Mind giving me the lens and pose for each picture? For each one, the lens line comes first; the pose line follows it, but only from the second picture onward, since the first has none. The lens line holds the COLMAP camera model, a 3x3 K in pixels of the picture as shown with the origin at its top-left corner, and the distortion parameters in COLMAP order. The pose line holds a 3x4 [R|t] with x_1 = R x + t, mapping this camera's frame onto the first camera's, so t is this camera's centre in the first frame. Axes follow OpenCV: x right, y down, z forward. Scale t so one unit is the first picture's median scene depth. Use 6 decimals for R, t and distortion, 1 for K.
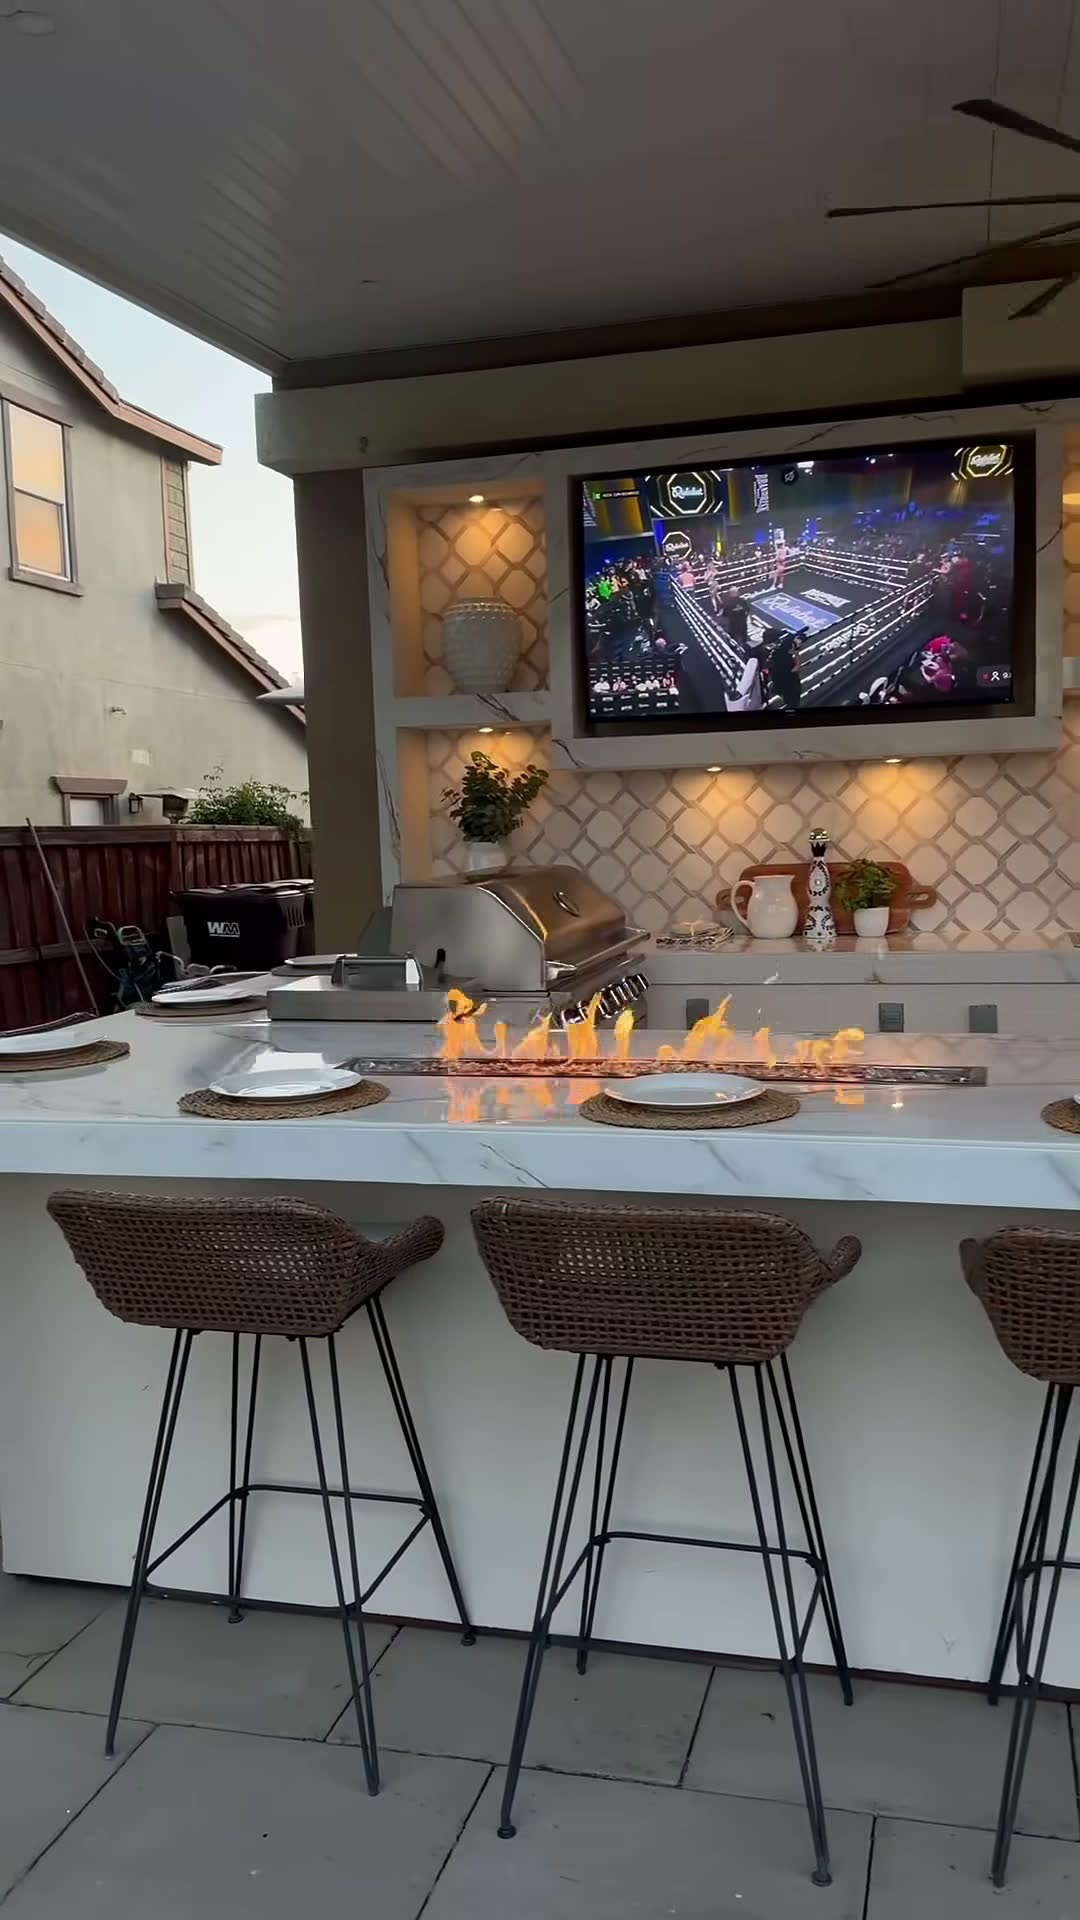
lens RADIAL K [[1568.4, 0, 542.6], [0, 1568.4, 966.4], [0, 0, 1]] dist [0.204985, -0.417634]
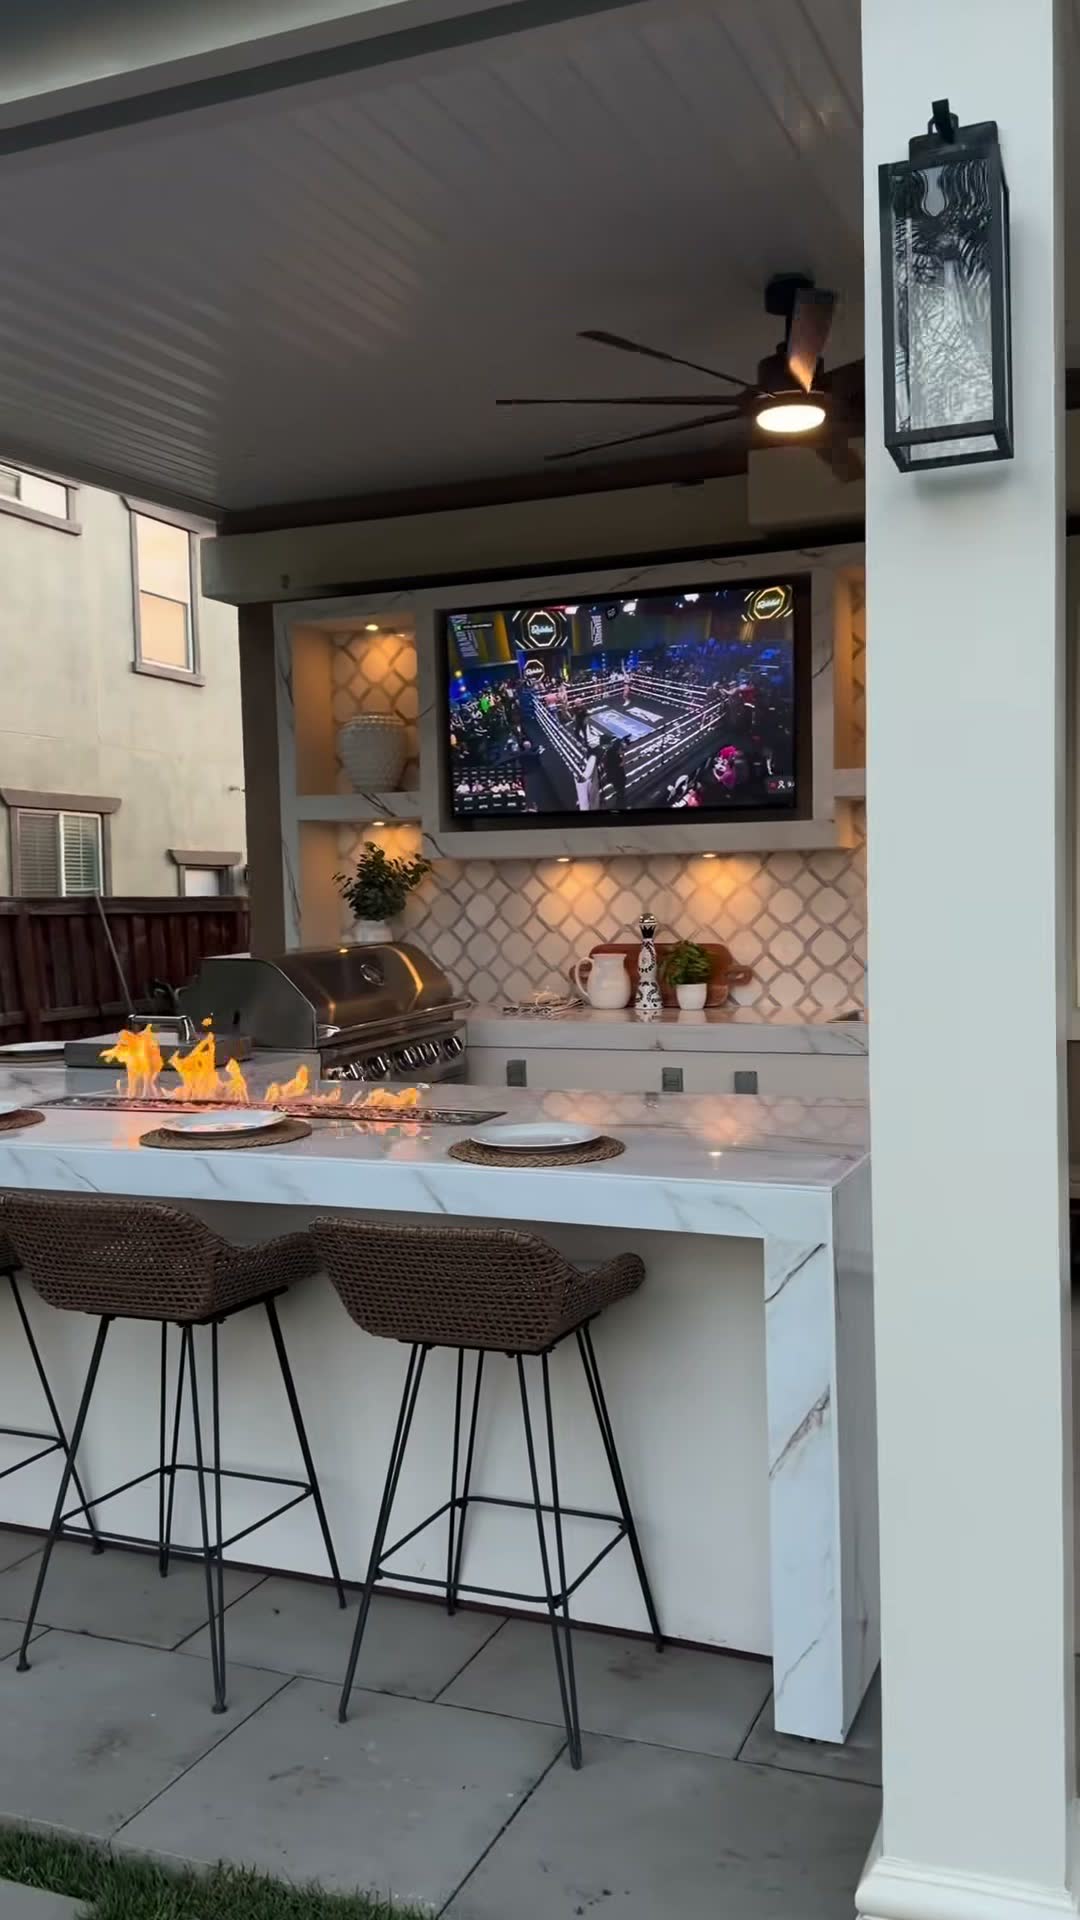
lens RADIAL K [[1568.4, 0, 542.6], [0, 1568.4, 966.4], [0, 0, 1]] dist [0.204985, -0.417634]
pose [[0.992322, 0.017480, -0.122443, 0.235632], [-0.022587, 0.998926, -0.040452, -0.001601], [0.121604, 0.042907, 0.991651, -0.129155]]
